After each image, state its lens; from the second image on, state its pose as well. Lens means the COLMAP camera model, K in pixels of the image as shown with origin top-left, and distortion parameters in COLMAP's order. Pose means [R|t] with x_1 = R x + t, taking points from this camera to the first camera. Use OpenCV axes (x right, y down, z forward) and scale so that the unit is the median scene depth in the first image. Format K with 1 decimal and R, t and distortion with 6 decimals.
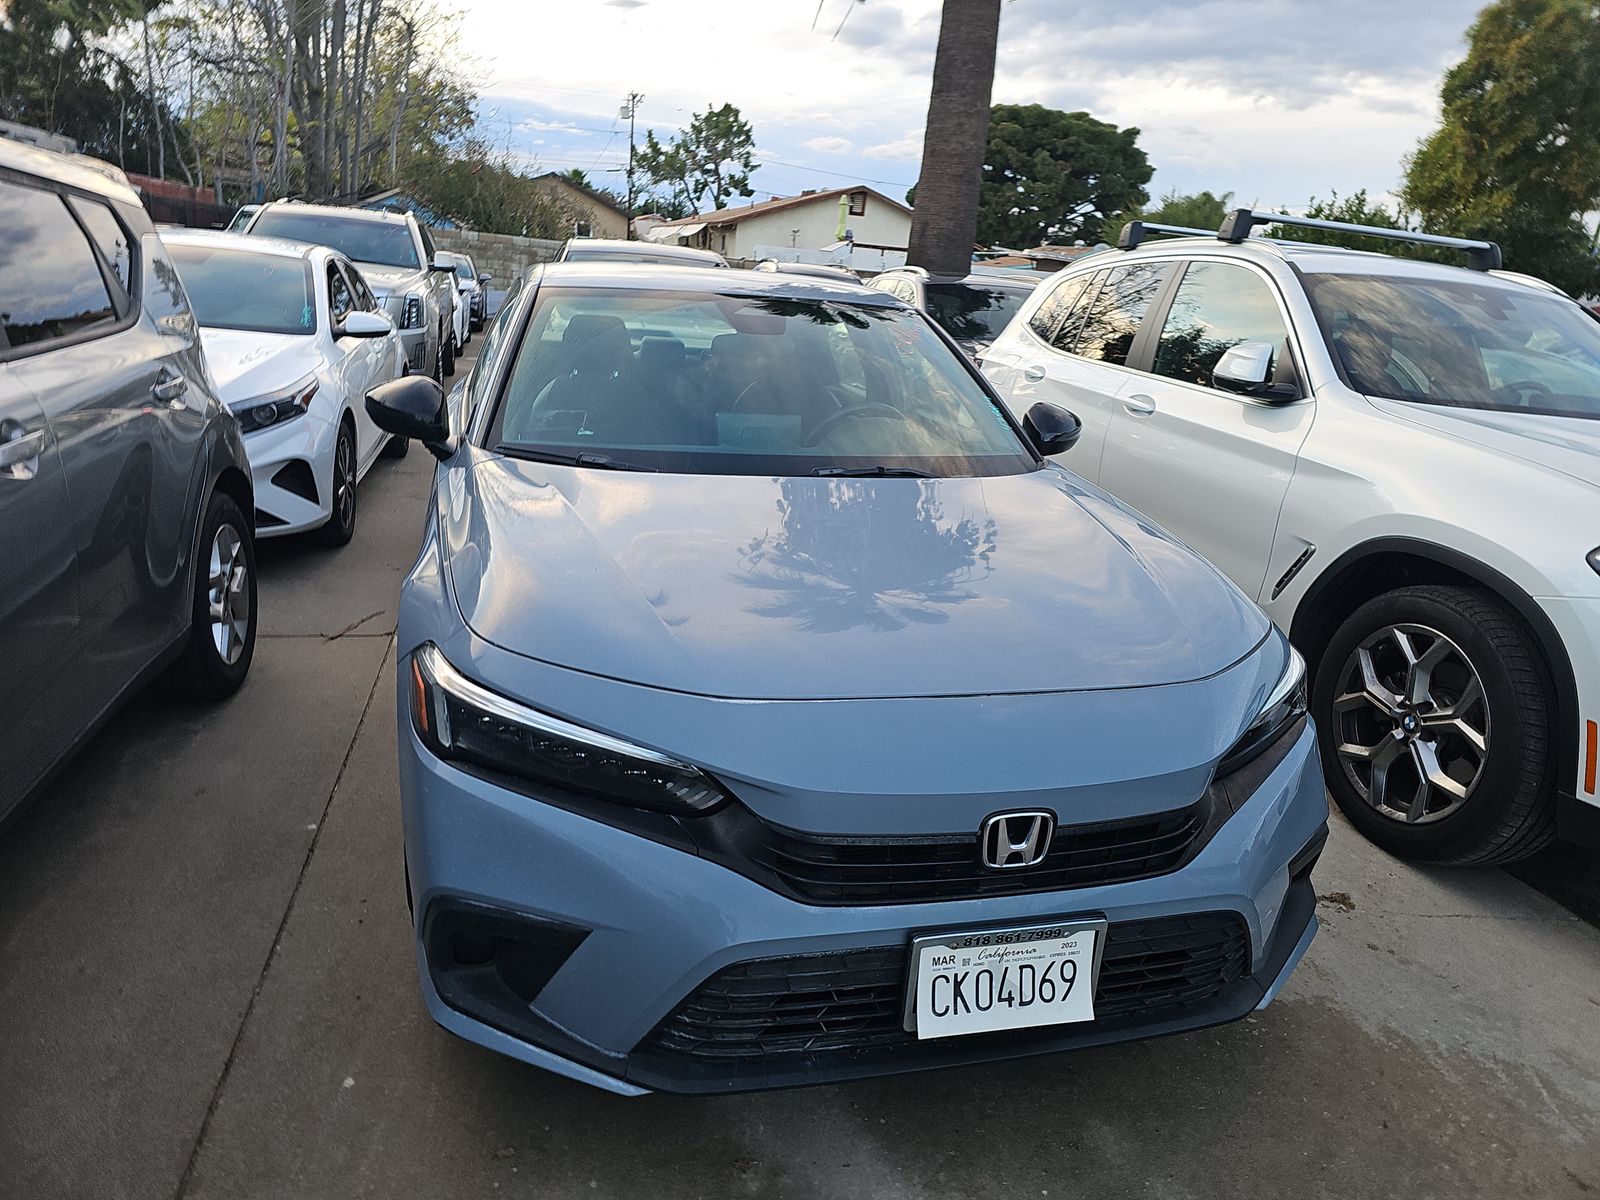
lens RADIAL K [[1064.8, 0, 796.3], [0, 1064.8, 609.5], [0, 0, 1]] dist [0.020083, -0.003659]
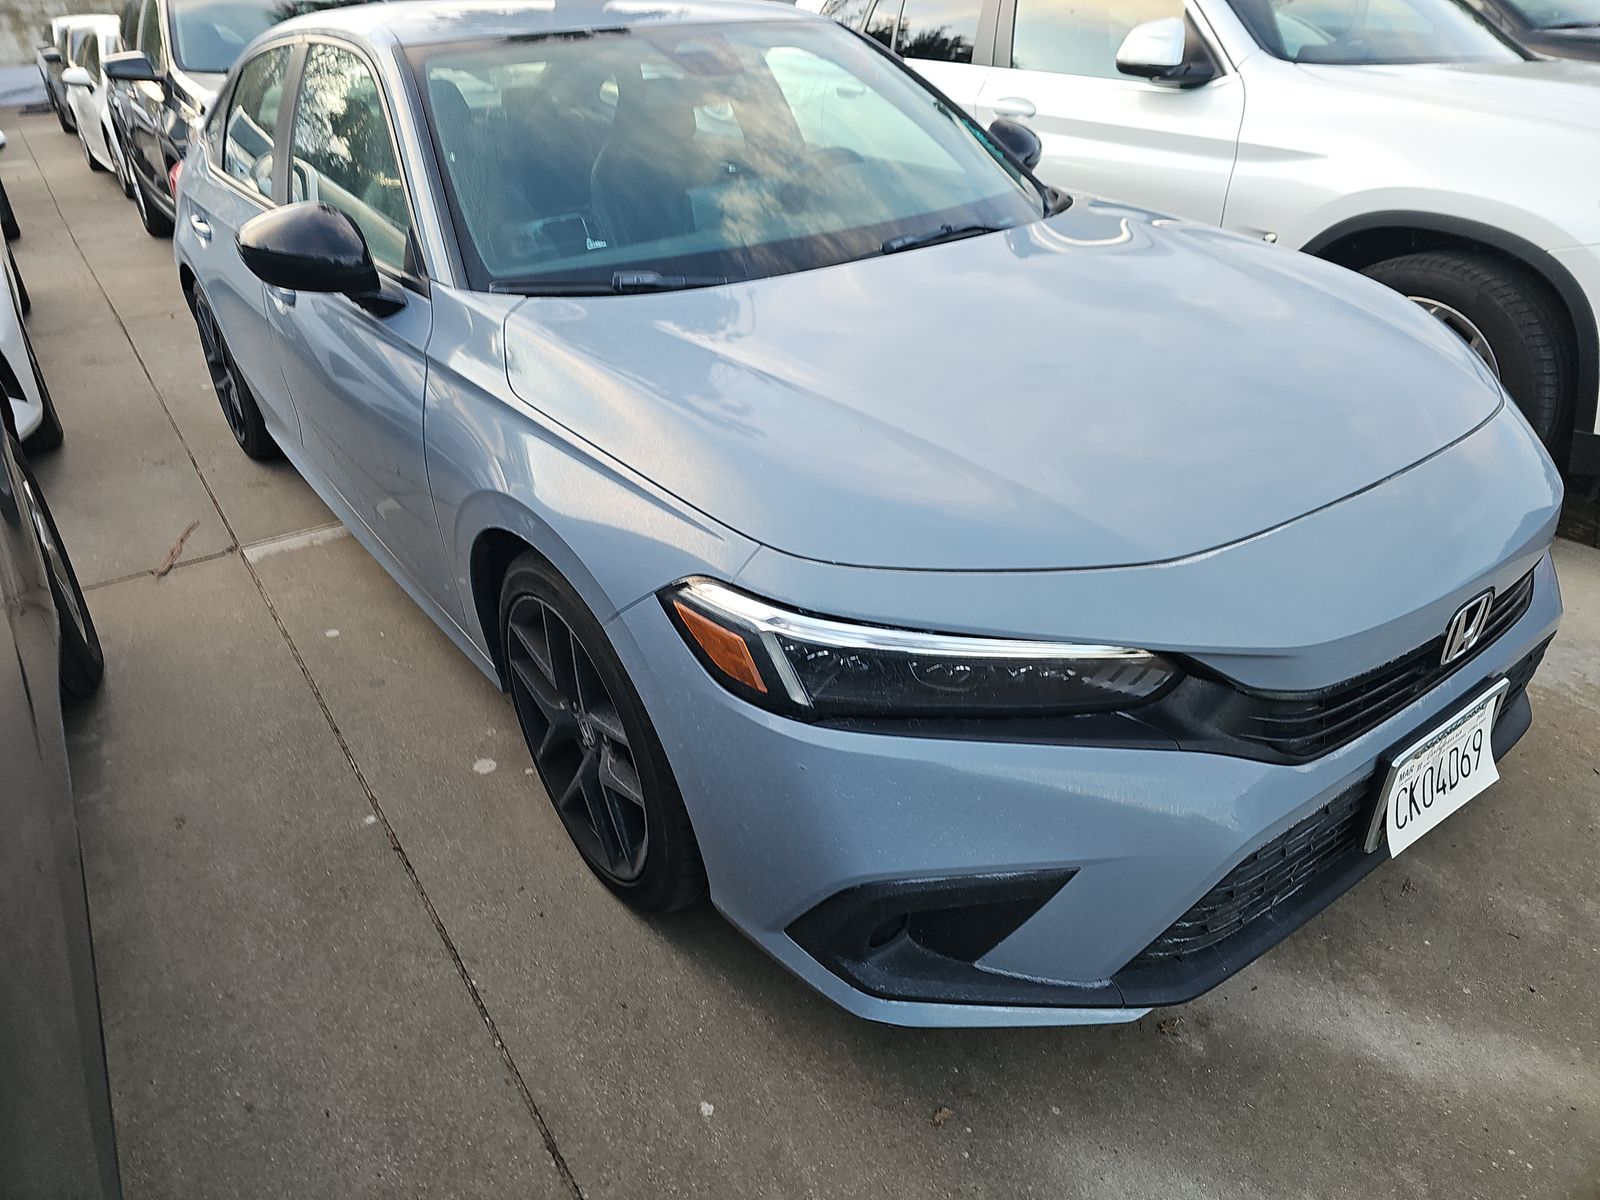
lens RADIAL K [[1064.8, 0, 800.1], [0, 1064.8, 590.0], [0, 0, 1]] dist [0.020083, -0.003659]
pose [[0.928141, -0.258065, 0.268248, -0.533985], [0.194075, 0.950448, 0.242865, -0.142792], [-0.317630, -0.173353, 0.932234, 0.316732]]
